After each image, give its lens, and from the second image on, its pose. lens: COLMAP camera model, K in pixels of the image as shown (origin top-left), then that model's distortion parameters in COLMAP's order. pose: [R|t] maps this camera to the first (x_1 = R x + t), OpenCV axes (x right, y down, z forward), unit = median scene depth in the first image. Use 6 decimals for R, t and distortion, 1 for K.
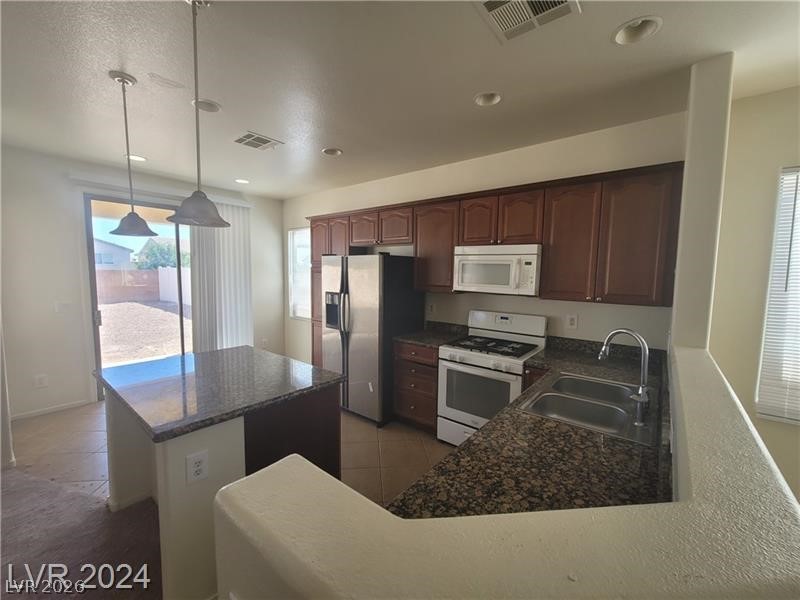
lens RADIAL K [[327.6, 0, 400.9], [0, 327.6, 301.1], [0, 0, 1]] dist [-0.003759, 0.000413]
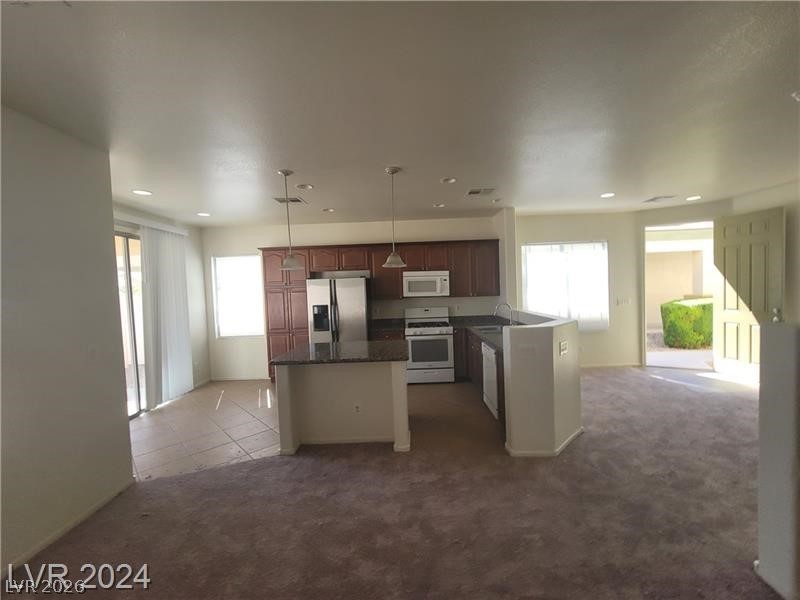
lens RADIAL K [[327.5, 0, 401.6], [0, 327.5, 301.5], [0, 0, 1]] dist [-0.004269, 0.000556]
pose [[0.785141, -0.069587, 0.615396, -0.932397], [0.101963, 0.994632, -0.017618, 0.021258], [-0.610866, 0.076580, 0.788022, -0.362719]]
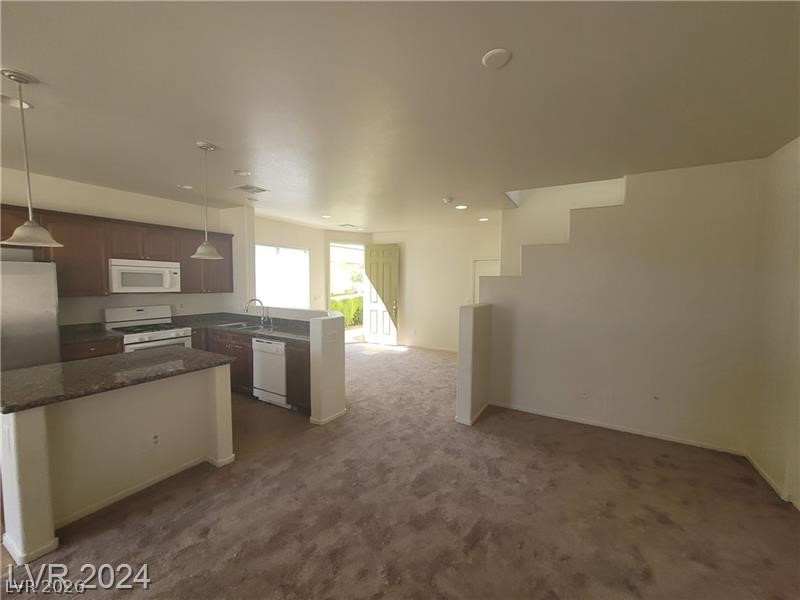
lens RADIAL K [[327.6, 0, 400.9], [0, 327.6, 301.1], [0, 0, 1]] dist [-0.003759, 0.000413]
pose [[-0.148402, -0.082091, 0.985514, -1.283510], [0.070766, 0.993112, 0.093381, -0.041136], [-0.986392, 0.083599, -0.141570, 0.080075]]
